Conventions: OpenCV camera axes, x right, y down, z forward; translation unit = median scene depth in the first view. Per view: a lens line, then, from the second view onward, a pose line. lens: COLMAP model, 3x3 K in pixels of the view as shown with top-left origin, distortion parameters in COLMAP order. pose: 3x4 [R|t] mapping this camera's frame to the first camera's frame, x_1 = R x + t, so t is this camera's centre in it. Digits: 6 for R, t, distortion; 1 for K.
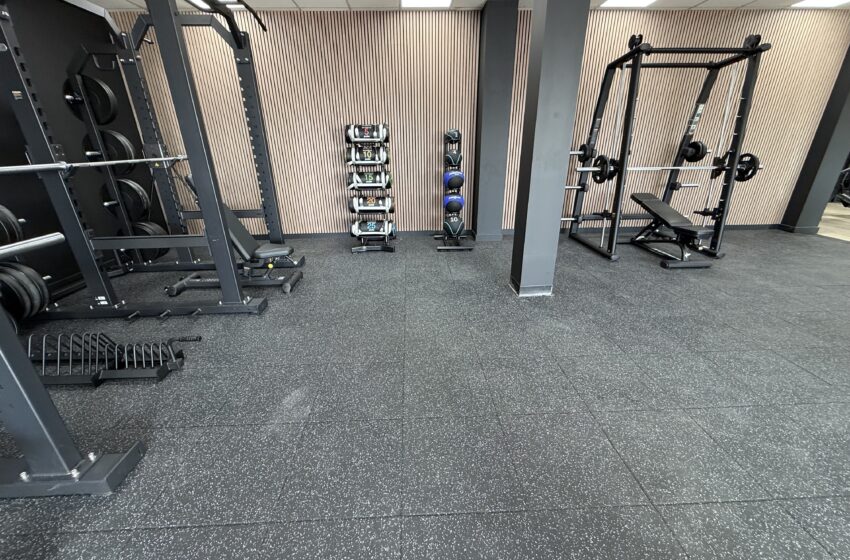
lens RADIAL K [[339.1, 0, 425.0], [0, 339.1, 280.0], [0, 0, 1]] dist [0.000040, -0.000037]
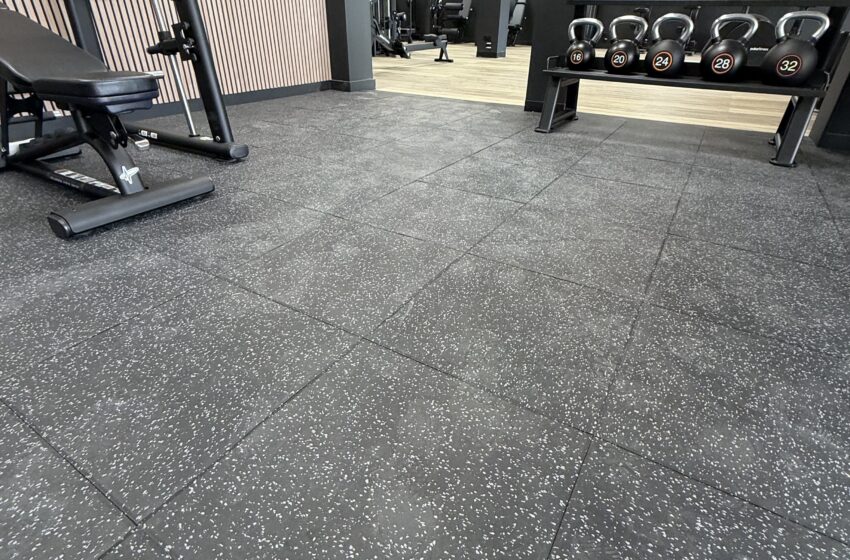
lens RADIAL K [[453.9, 0, 425.0], [0, 453.9, 280.0], [0, 0, 1]] dist [0.000856, 0.000334]
pose [[0.562269, -0.397031, 0.725410, 0.528973], [0.290273, 0.916148, 0.276433, -0.019340], [-0.774335, 0.055137, 0.630369, 0.486273]]
